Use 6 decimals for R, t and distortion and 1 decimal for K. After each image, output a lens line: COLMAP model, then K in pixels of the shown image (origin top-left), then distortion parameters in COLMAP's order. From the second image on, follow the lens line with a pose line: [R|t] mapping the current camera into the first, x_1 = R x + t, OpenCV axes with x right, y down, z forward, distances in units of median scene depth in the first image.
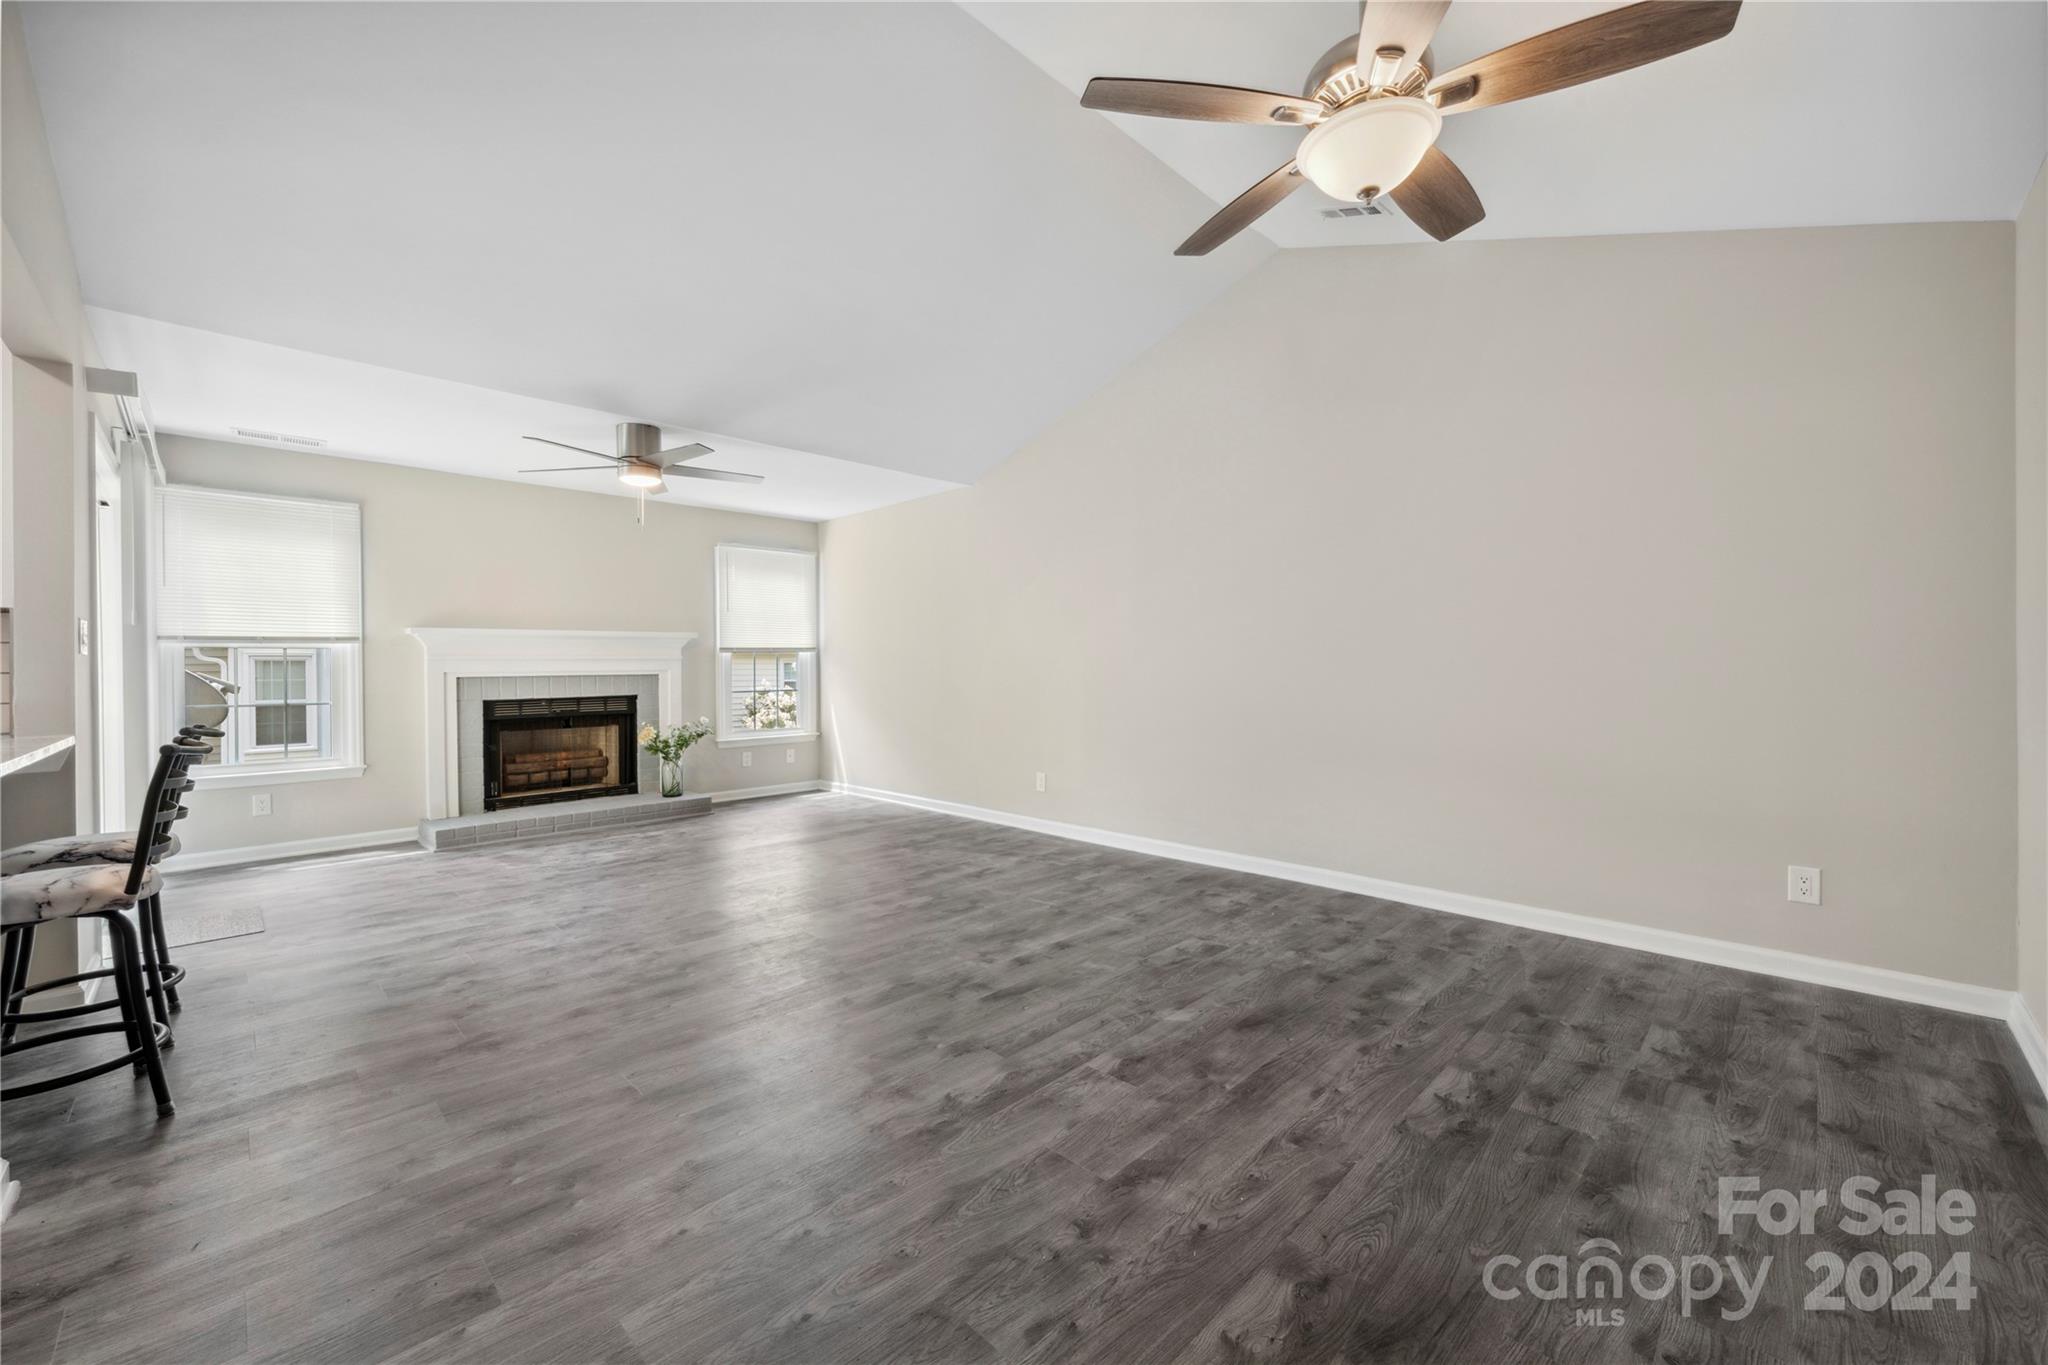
lens RADIAL K [[796.0, 0, 1020.4], [0, 796.0, 675.1], [0, 0, 1]] dist [0.004179, 0.000682]
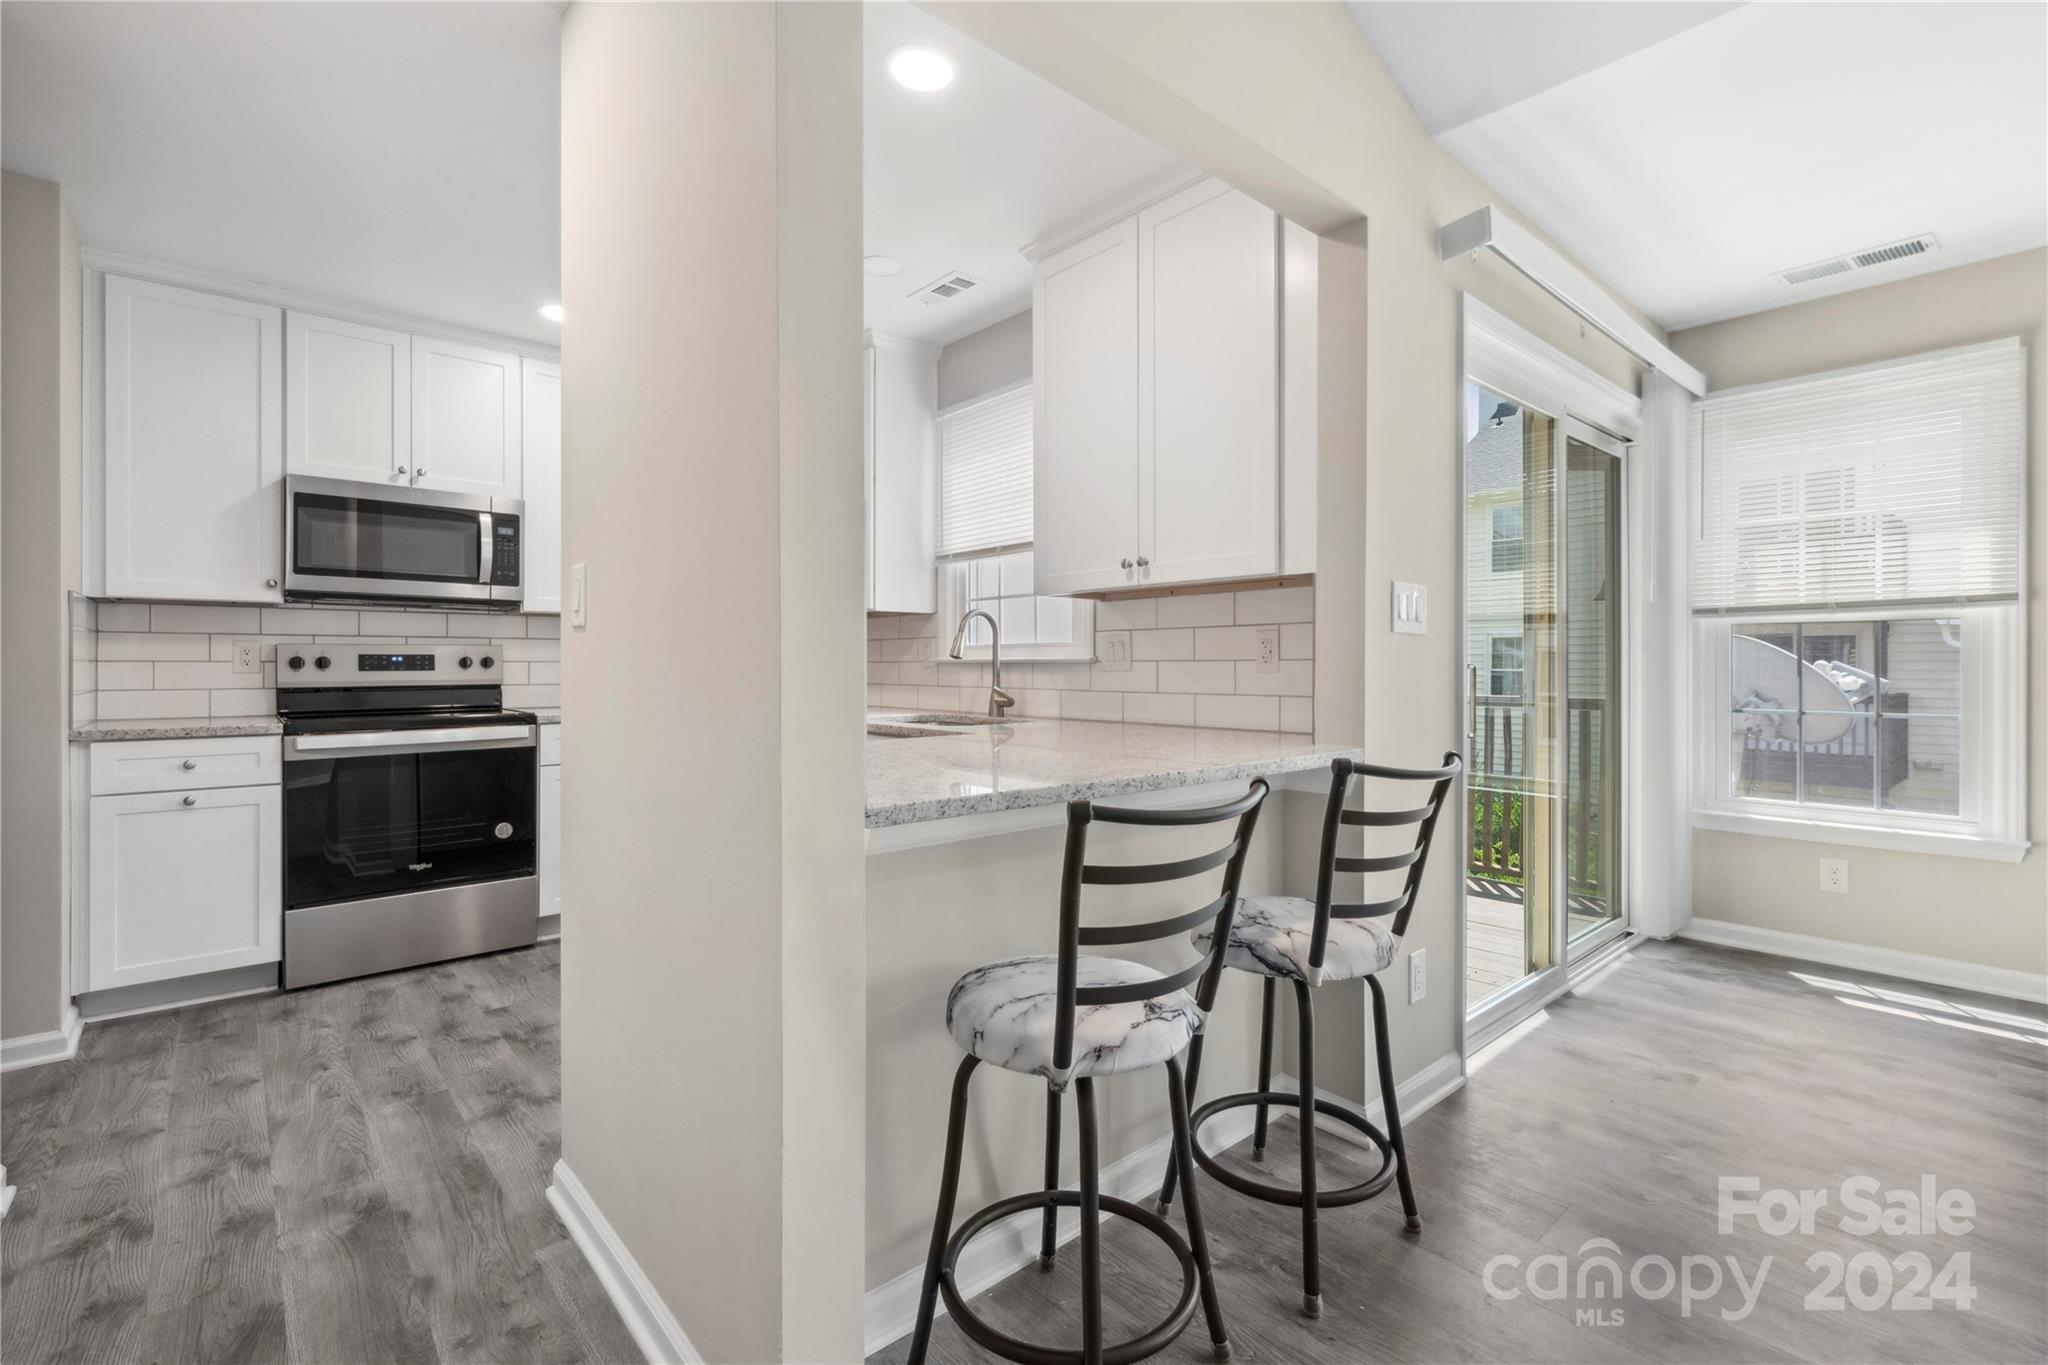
lens RADIAL K [[922.8, 0, 1023.6], [0, 922.8, 670.5], [0, 0, 1]] dist [-0.001915, 0.001774]
pose [[-0.062066, 0.011290, -0.998008, -0.272508], [-0.008439, 0.999894, 0.011837, 0.000860], [0.998036, 0.009156, -0.061964, 0.559165]]
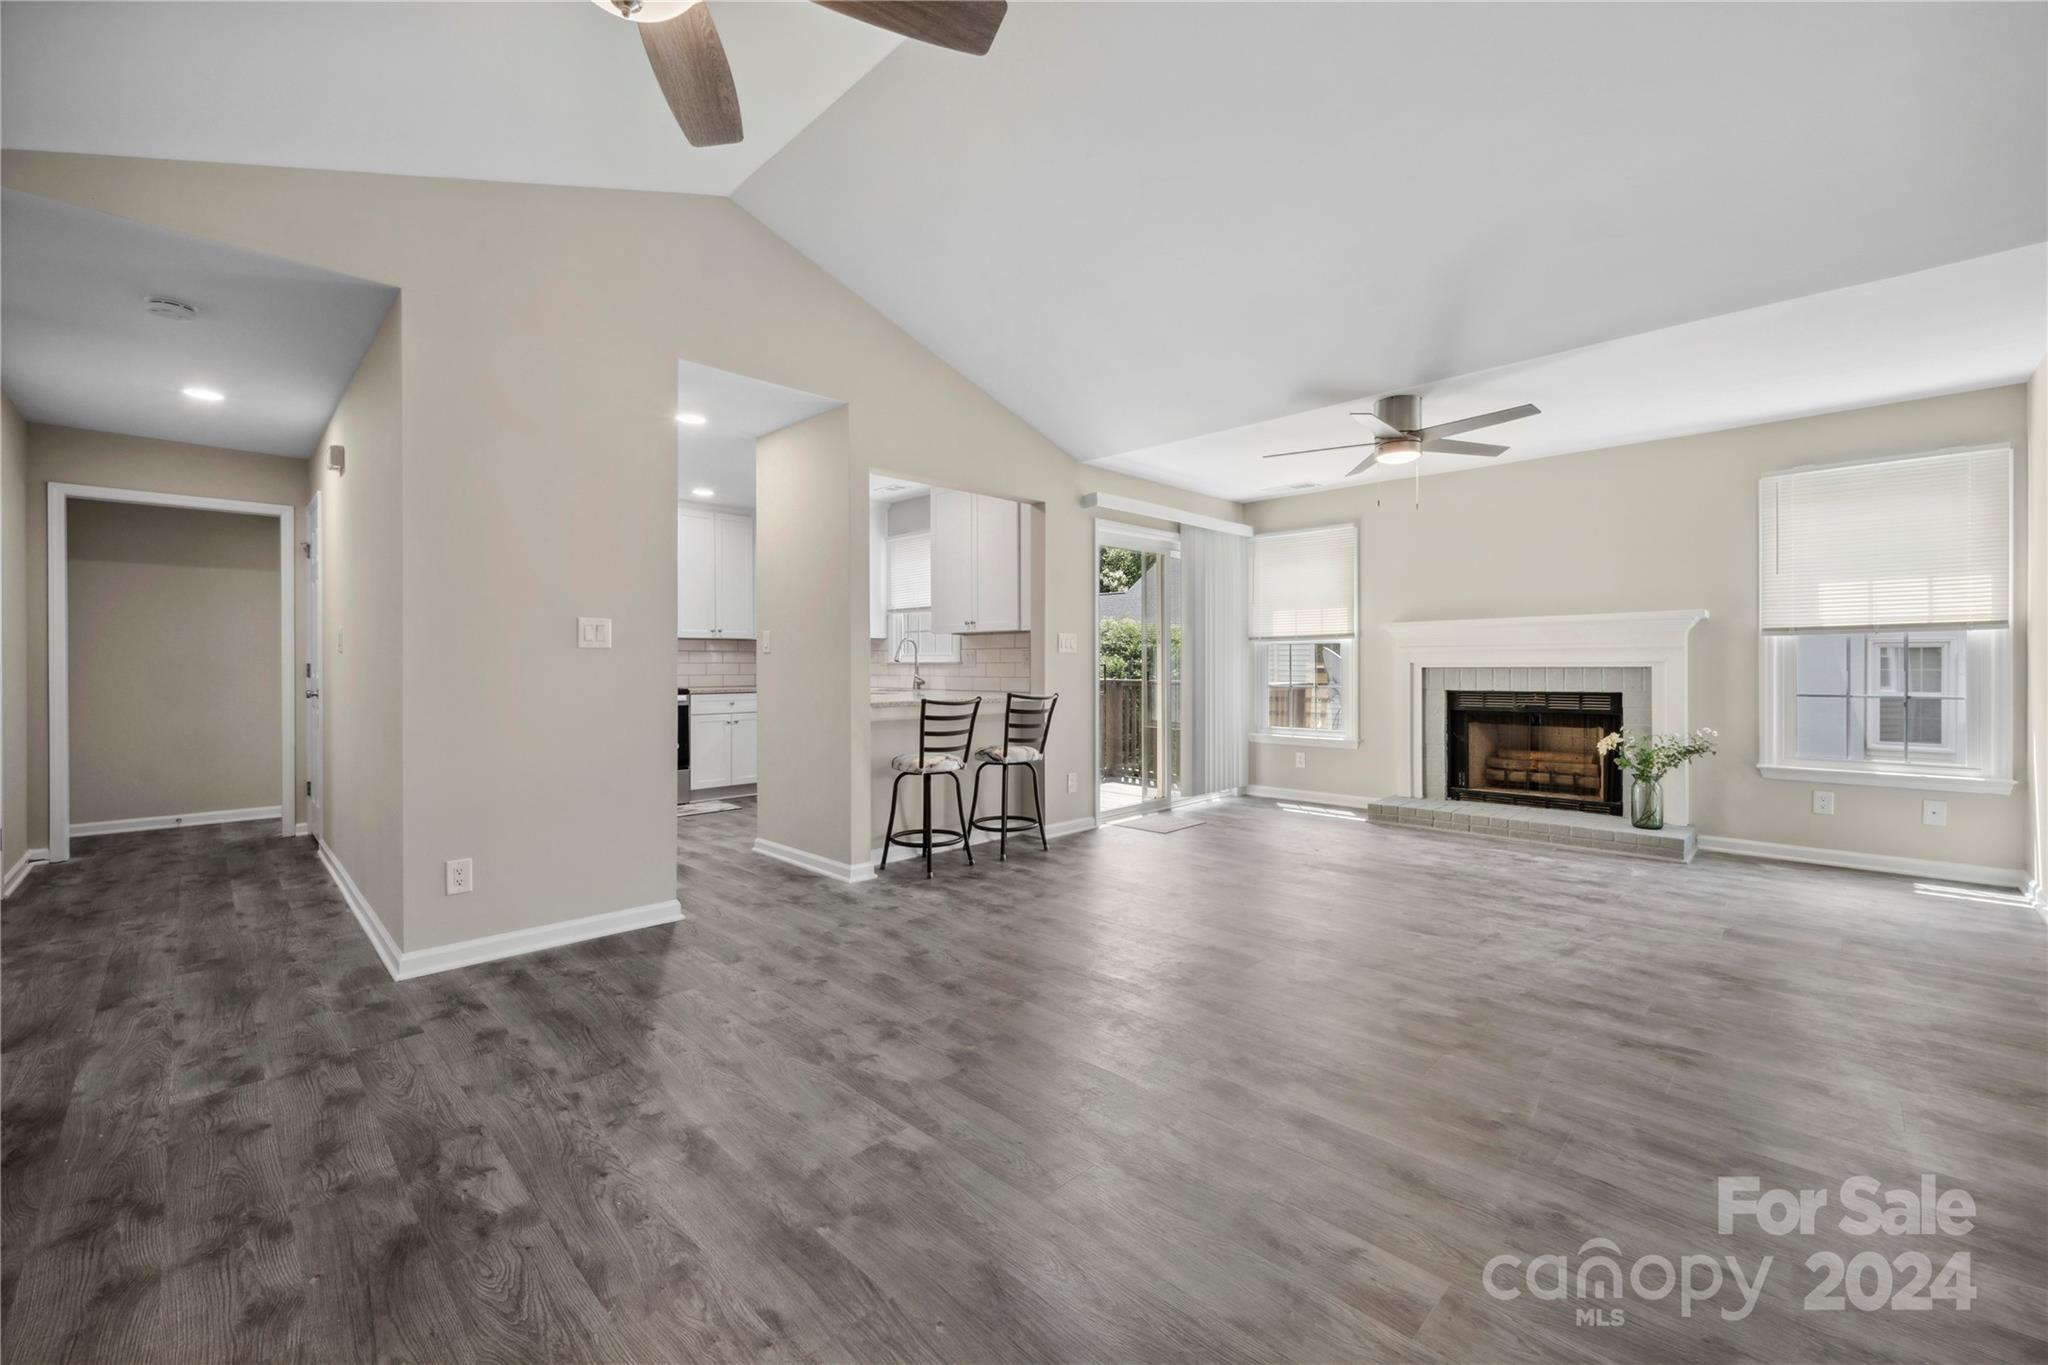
lens RADIAL K [[838.4, 0, 1024.0], [0, 838.4, 667.4], [0, 0, 1]] dist [-0.006380, 0.002429]
pose [[0.006177, 0.011131, -0.999919, 0.609196], [-0.007059, 0.999914, 0.011087, -0.008773], [0.999956, 0.006990, 0.006255, 0.695772]]
